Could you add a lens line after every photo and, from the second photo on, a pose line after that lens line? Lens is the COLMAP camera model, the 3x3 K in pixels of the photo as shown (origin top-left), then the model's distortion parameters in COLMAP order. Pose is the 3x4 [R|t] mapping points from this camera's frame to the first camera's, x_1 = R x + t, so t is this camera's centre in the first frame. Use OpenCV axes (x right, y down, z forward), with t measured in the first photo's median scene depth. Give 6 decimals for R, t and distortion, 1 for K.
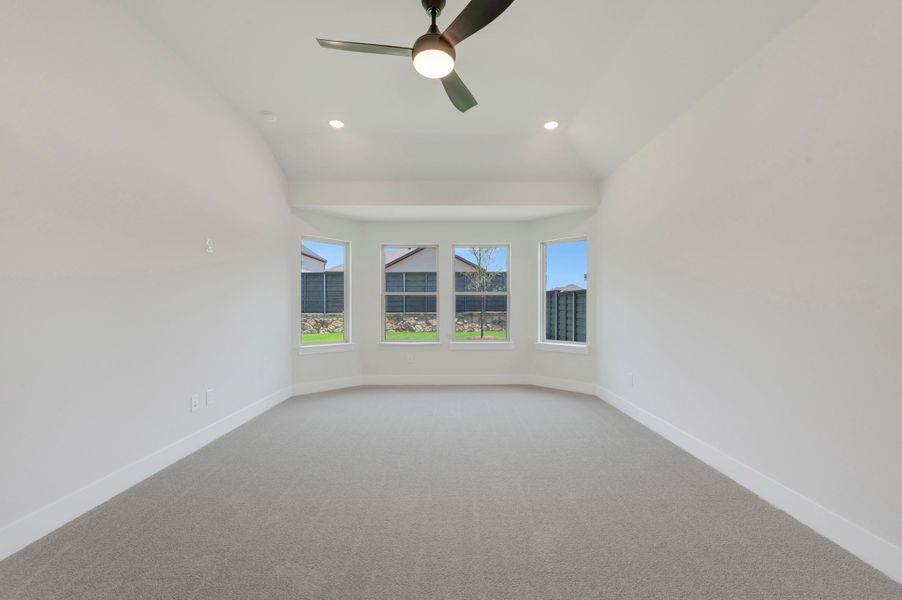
lens RADIAL K [[354.2, 0, 452.2], [0, 354.2, 306.0], [0, 0, 1]] dist [0.002003, 0.000424]
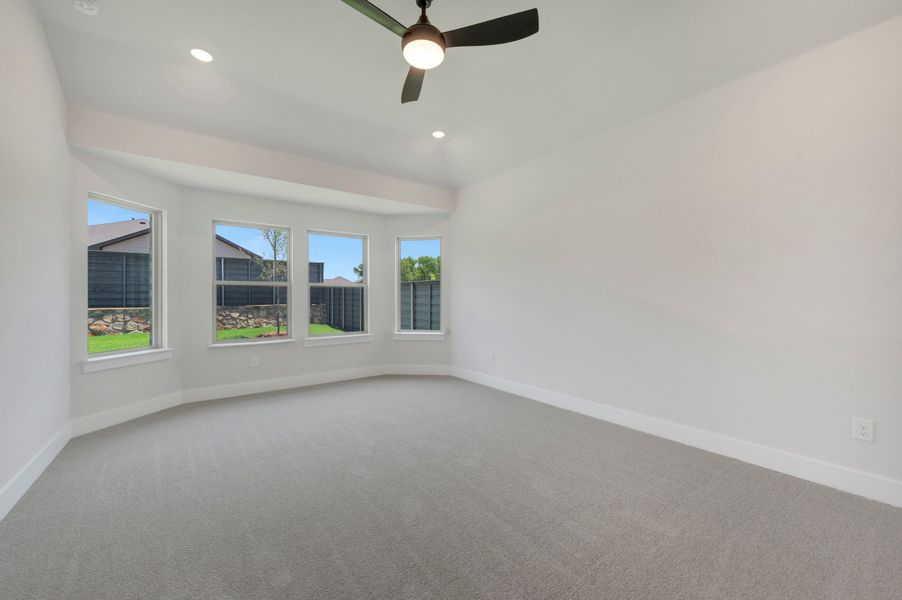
lens RADIAL K [[354.2, 0, 448.8], [0, 354.2, 299.3], [0, 0, 1]] dist [0.002003, 0.000424]
pose [[0.806896, -0.002215, 0.590689, -0.245708], [0.000426, 0.999995, 0.003168, 0.000507], [-0.590693, -0.002304, 0.806893, 0.063200]]
